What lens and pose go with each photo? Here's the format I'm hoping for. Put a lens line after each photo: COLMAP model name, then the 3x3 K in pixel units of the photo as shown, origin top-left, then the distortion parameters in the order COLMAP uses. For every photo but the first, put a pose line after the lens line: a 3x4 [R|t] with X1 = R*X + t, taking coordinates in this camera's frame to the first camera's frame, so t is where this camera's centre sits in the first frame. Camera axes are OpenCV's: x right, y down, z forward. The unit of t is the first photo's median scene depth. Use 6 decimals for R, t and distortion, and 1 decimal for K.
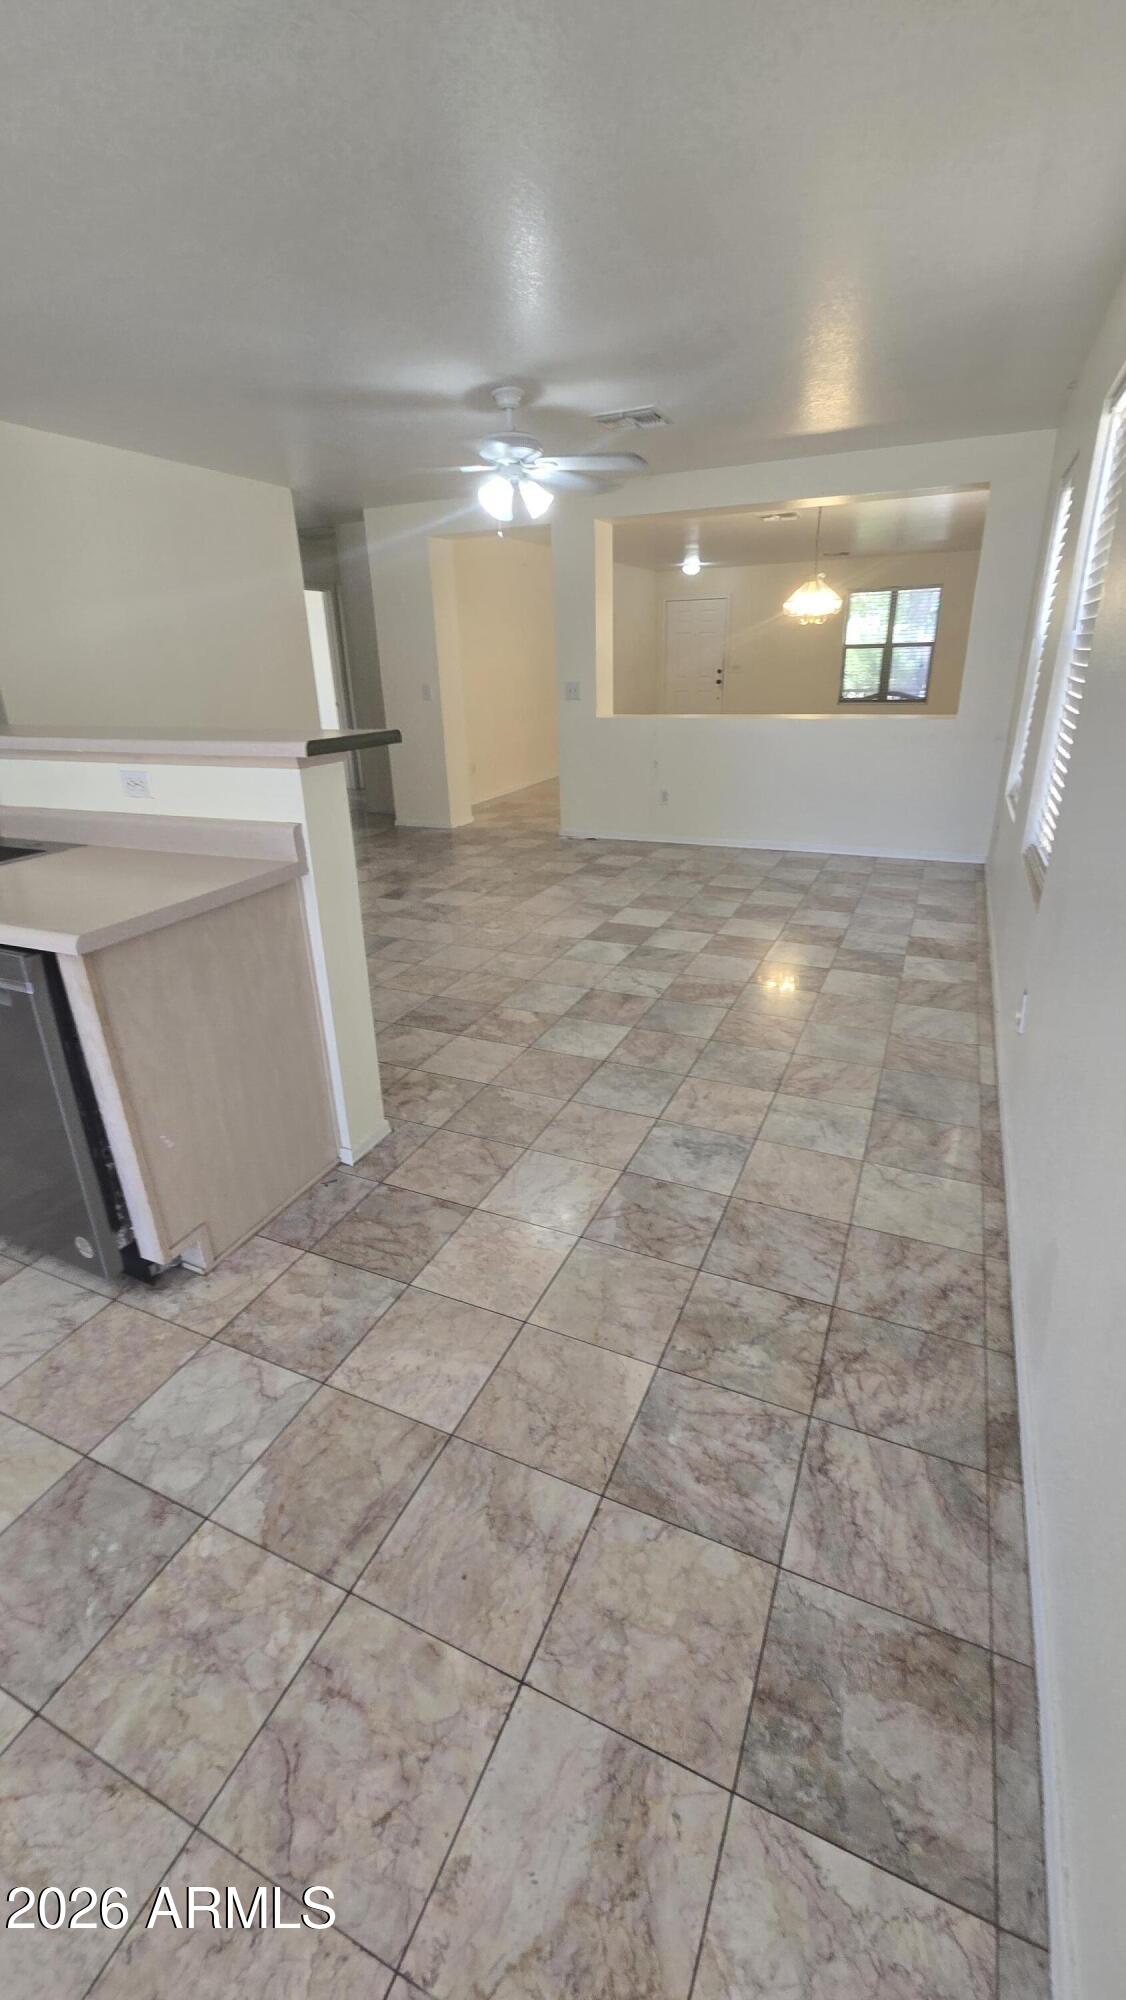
lens RADIAL K [[819.2, 0, 569.4], [0, 819.2, 982.3], [0, 0, 1]] dist [0.000028, 0.001123]
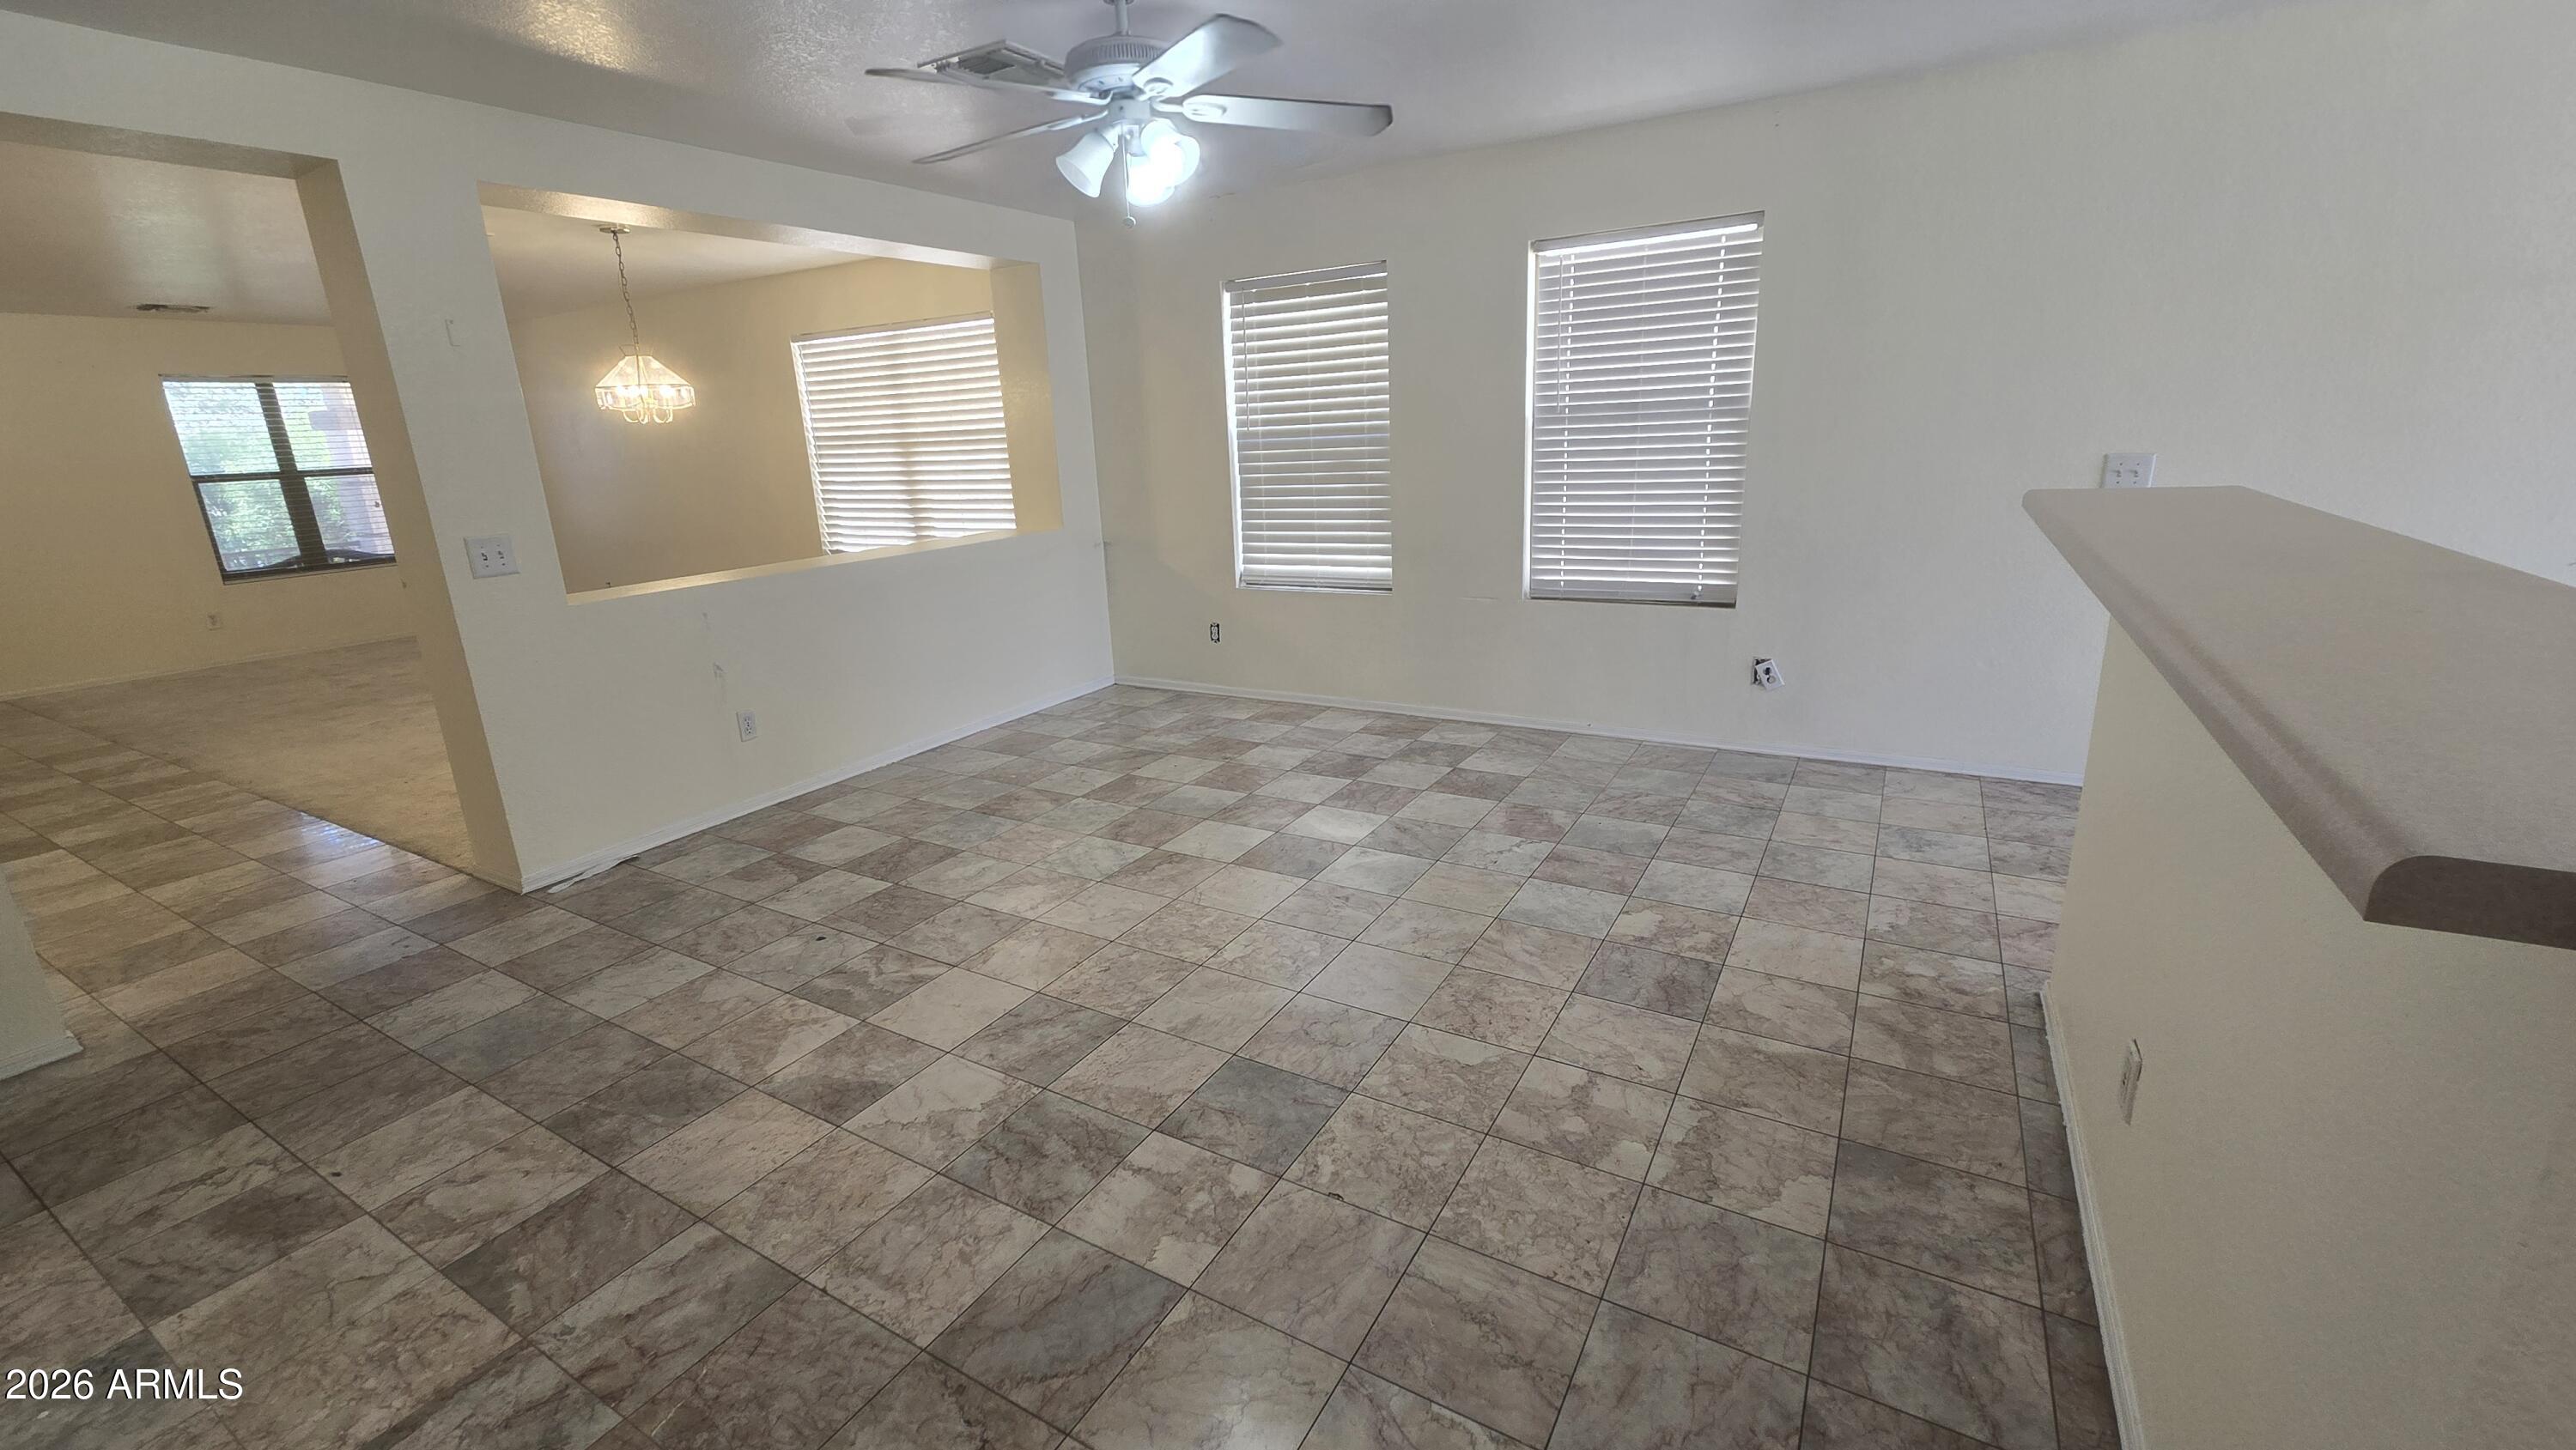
lens RADIAL K [[1055.1, 0, 1271.3], [0, 1055.1, 716.9], [0, 0, 1]] dist [0.000028, 0.001123]
pose [[0.115710, -0.244482, 0.962725, -0.928501], [0.406628, 0.895956, 0.178654, -0.407506], [-0.906237, 0.370799, 0.203084, 1.054625]]
